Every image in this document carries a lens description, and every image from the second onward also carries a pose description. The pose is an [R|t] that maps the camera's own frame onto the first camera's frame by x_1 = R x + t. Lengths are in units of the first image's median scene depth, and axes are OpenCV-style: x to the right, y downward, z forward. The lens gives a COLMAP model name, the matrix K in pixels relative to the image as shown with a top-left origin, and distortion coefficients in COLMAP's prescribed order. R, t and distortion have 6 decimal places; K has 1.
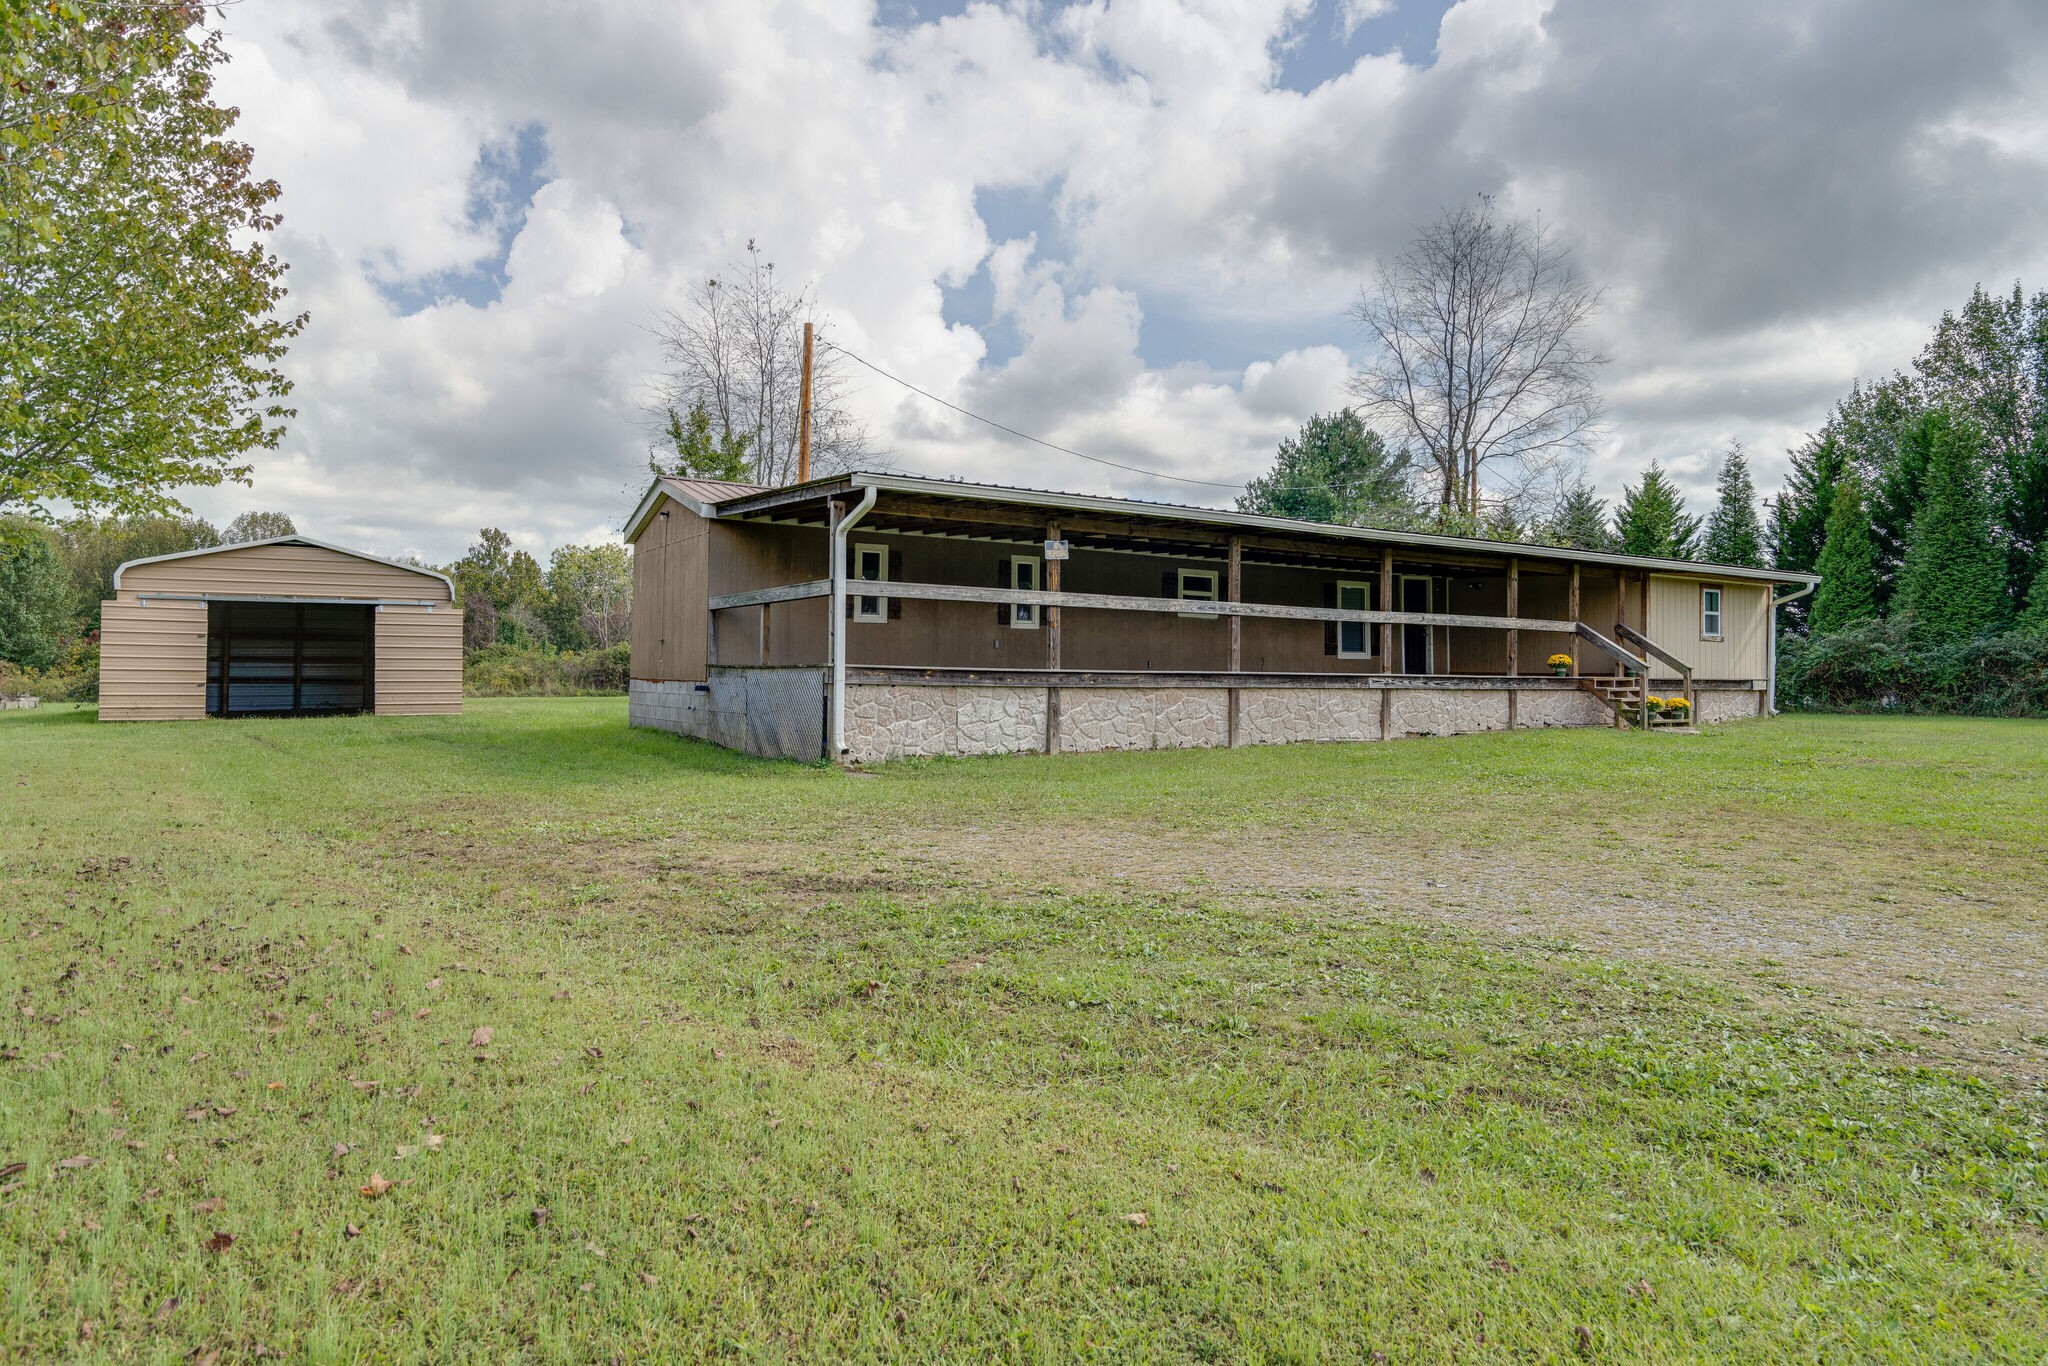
lens RADIAL K [[1174.2, 0, 1030.4], [0, 1174.2, 705.1], [0, 0, 1]] dist [0.001487, -0.000219]
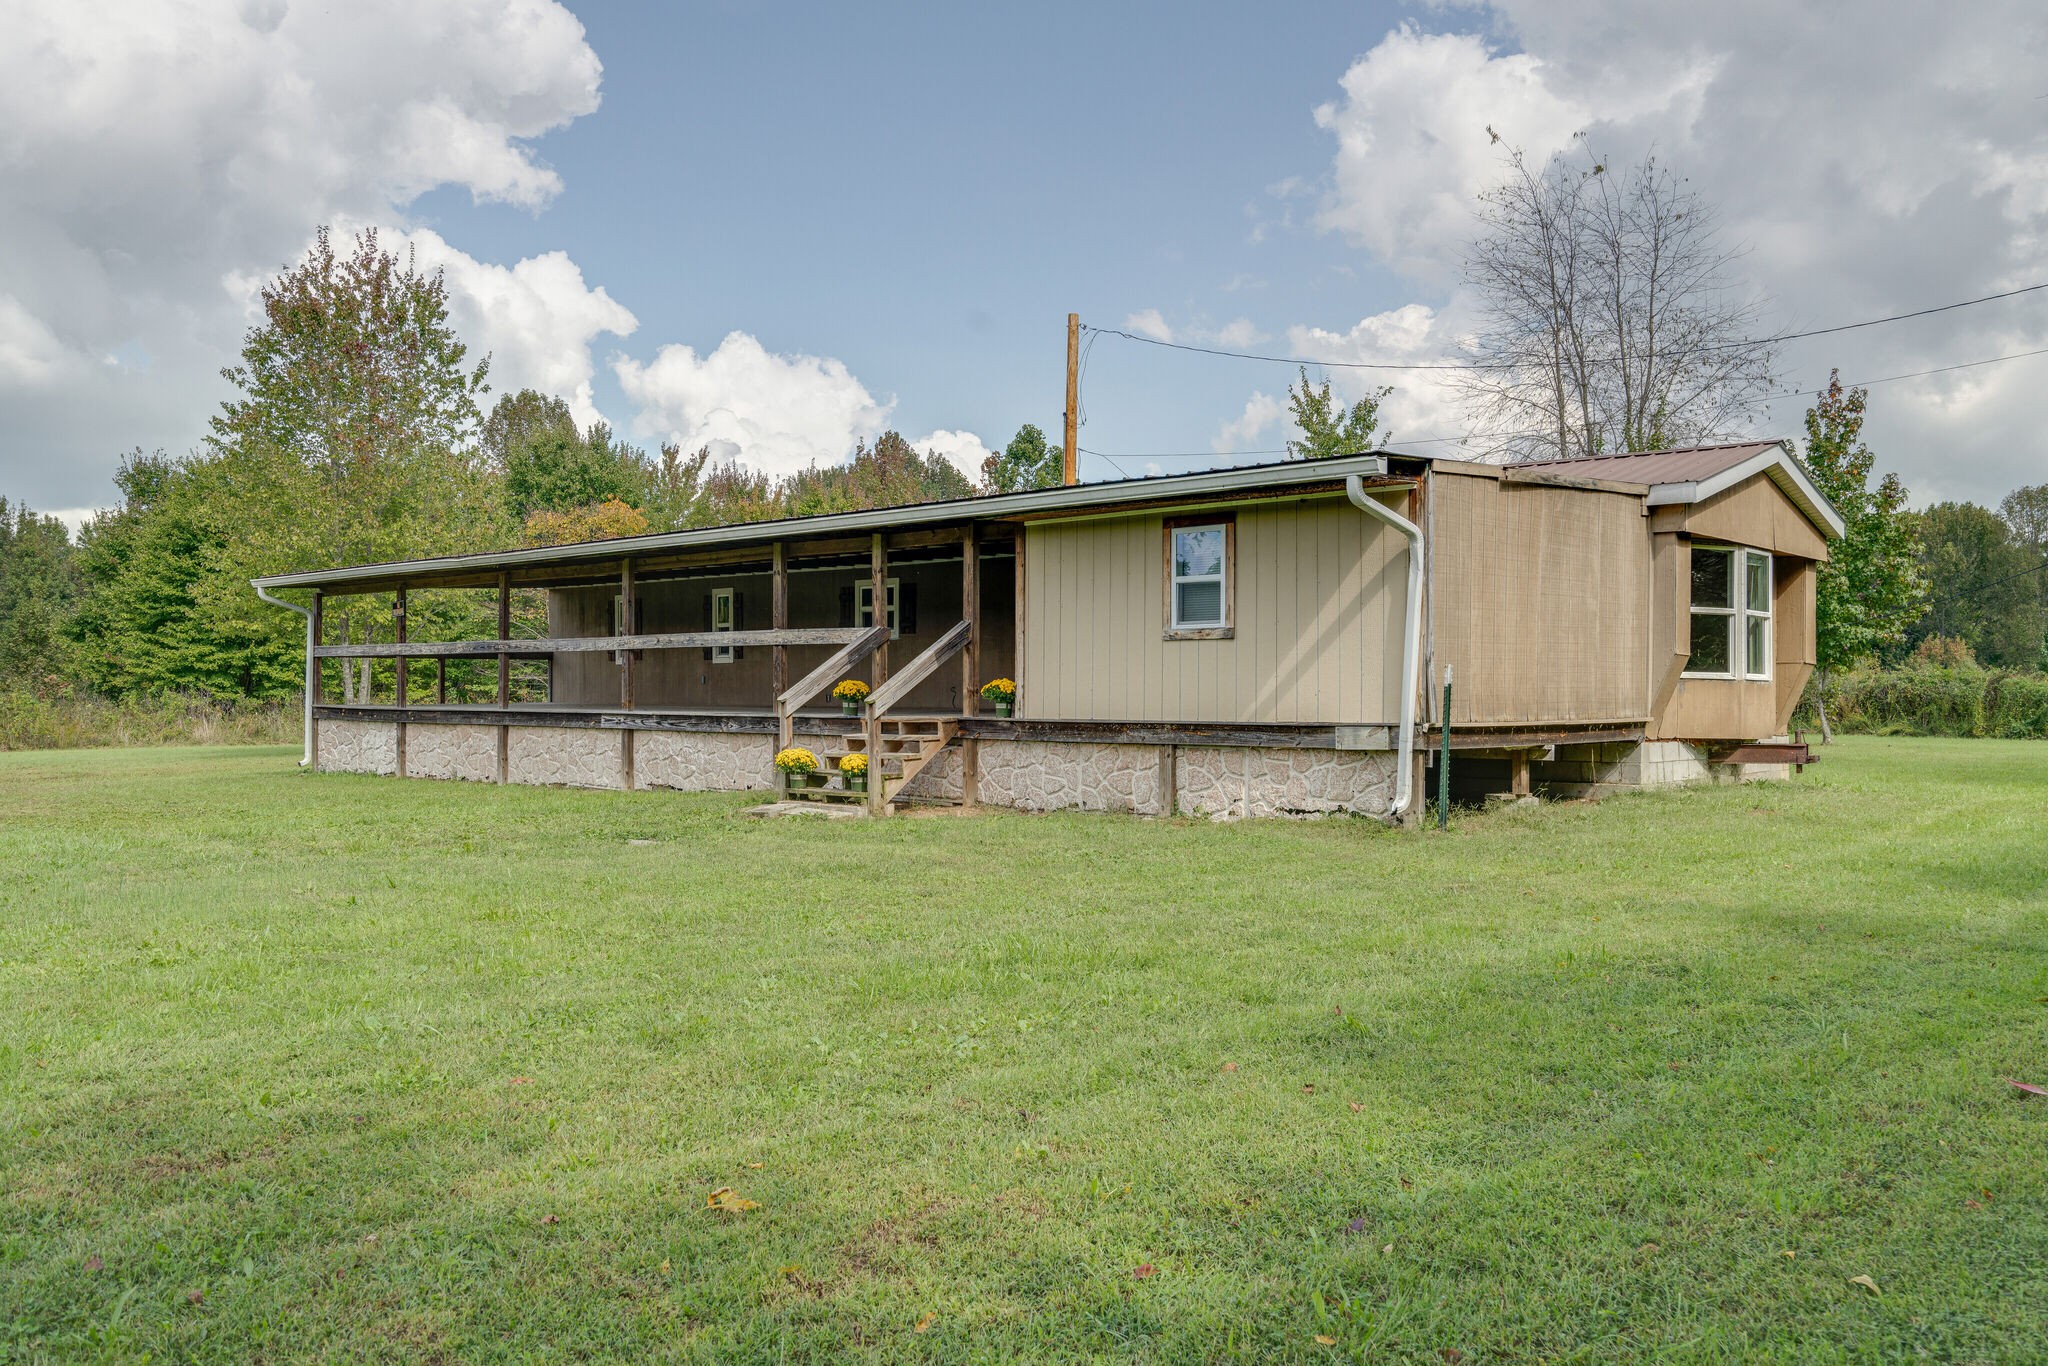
lens RADIAL K [[1650.0, 0, 1024.0], [0, 1650.0, 683.0], [0, 0, 1]] dist [0.011424, 0.007615]
pose [[0.251702, -0.013949, -0.967704, 1.335949], [-0.021962, 0.999556, -0.020120, -0.025754], [0.967556, 0.026317, 0.251284, 0.868333]]
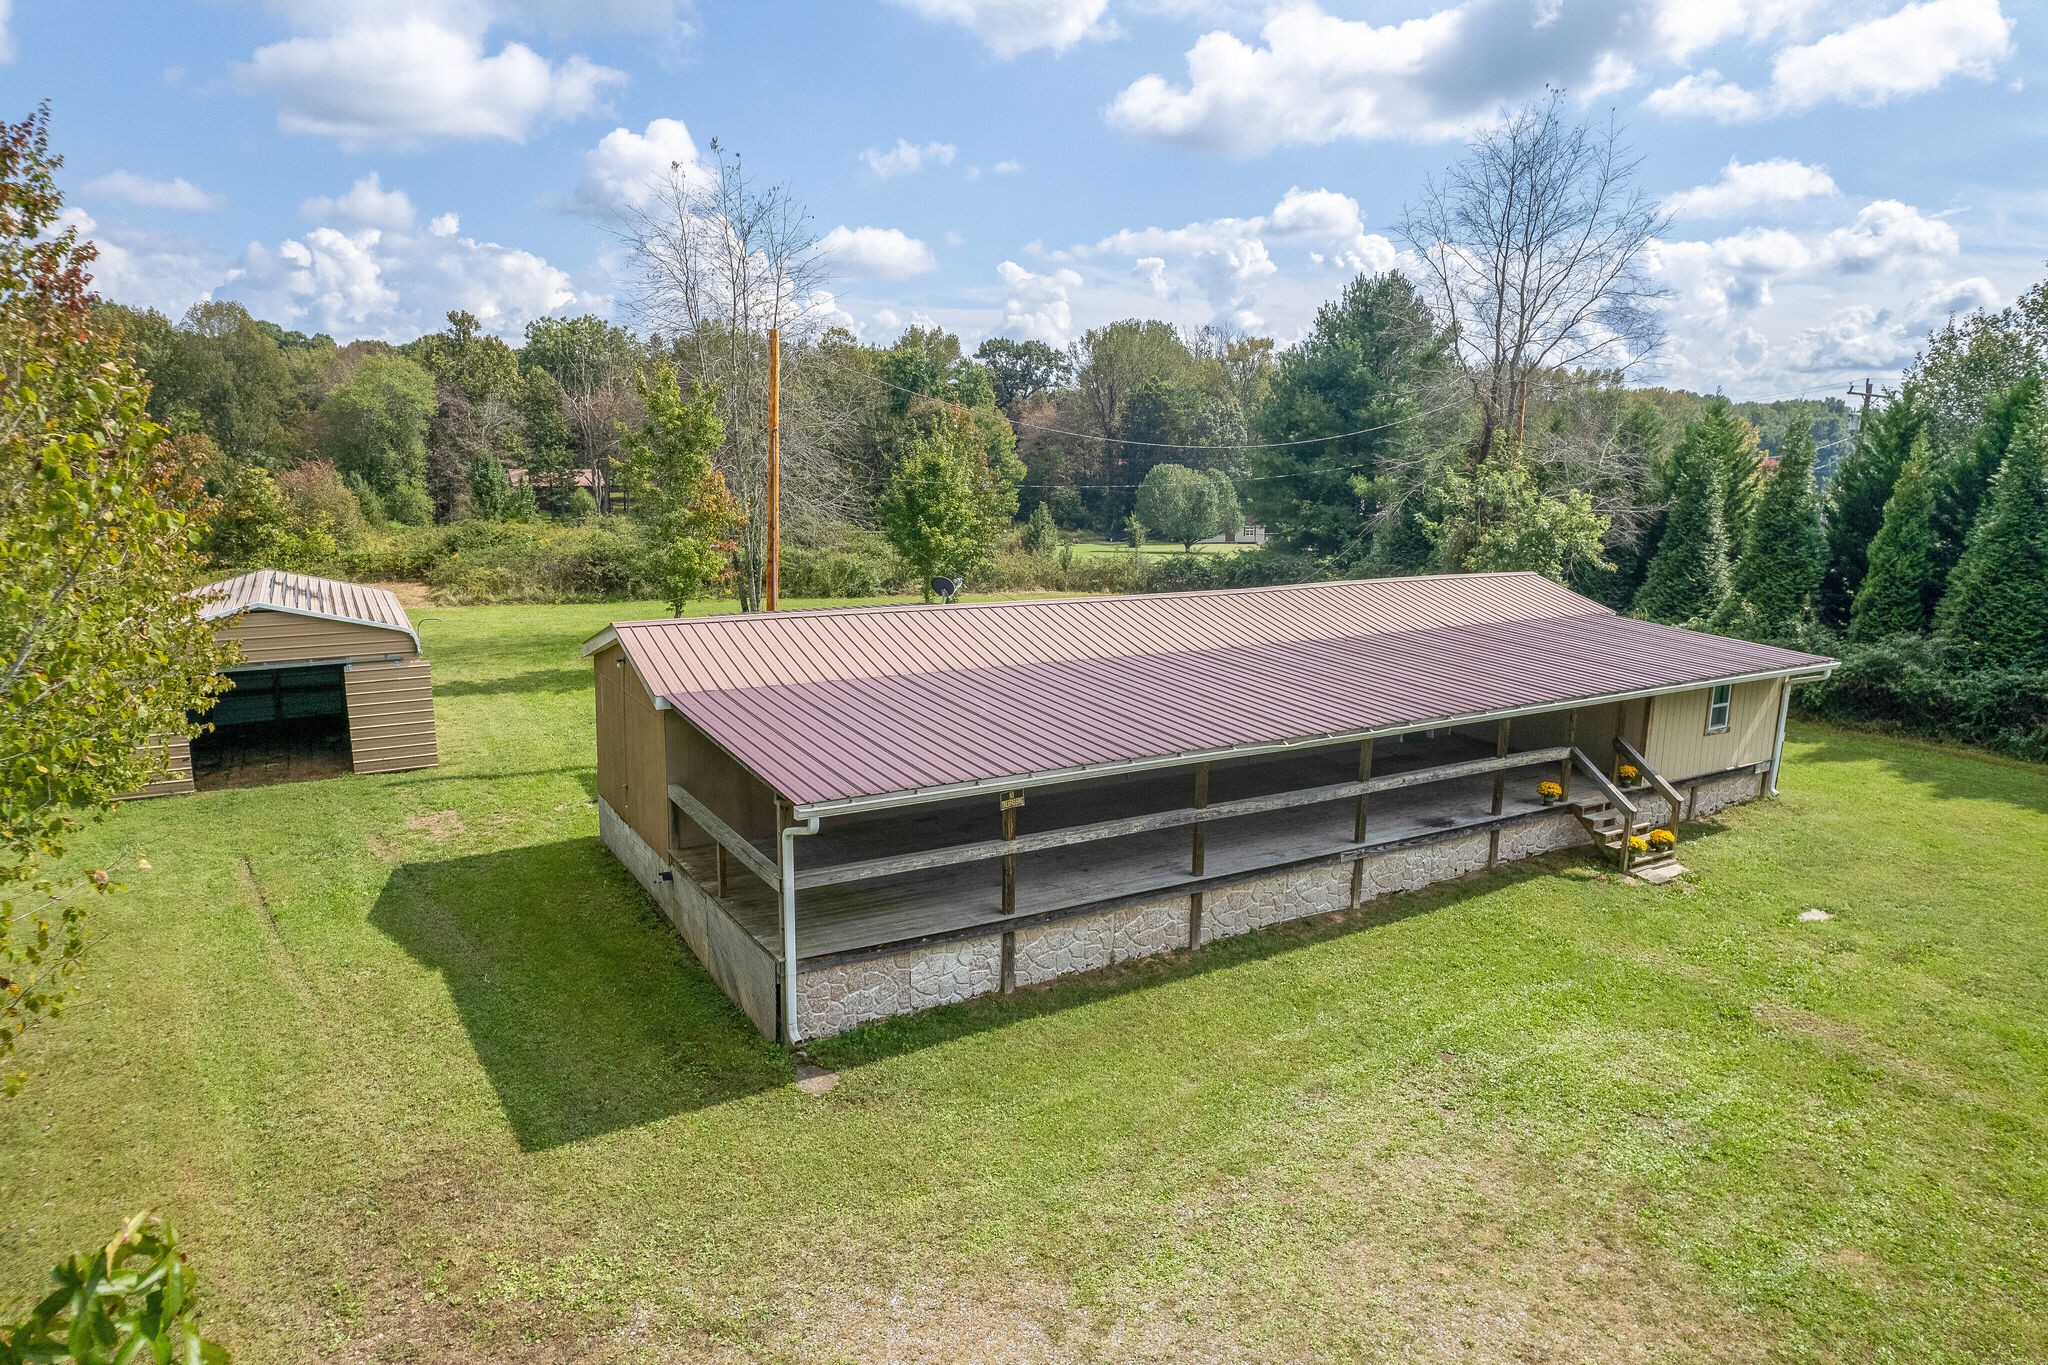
lens RADIAL K [[1266.1, 0, 1016.9], [0, 1266.1, 747.5], [0, 0, 1]] dist [-0.072461, 0.051734]
pose [[0.999556, 0.012193, -0.027191, 0.039656], [-0.006086, 0.976758, 0.214257, -0.290705], [0.029171, -0.213997, 0.976399, -0.014378]]
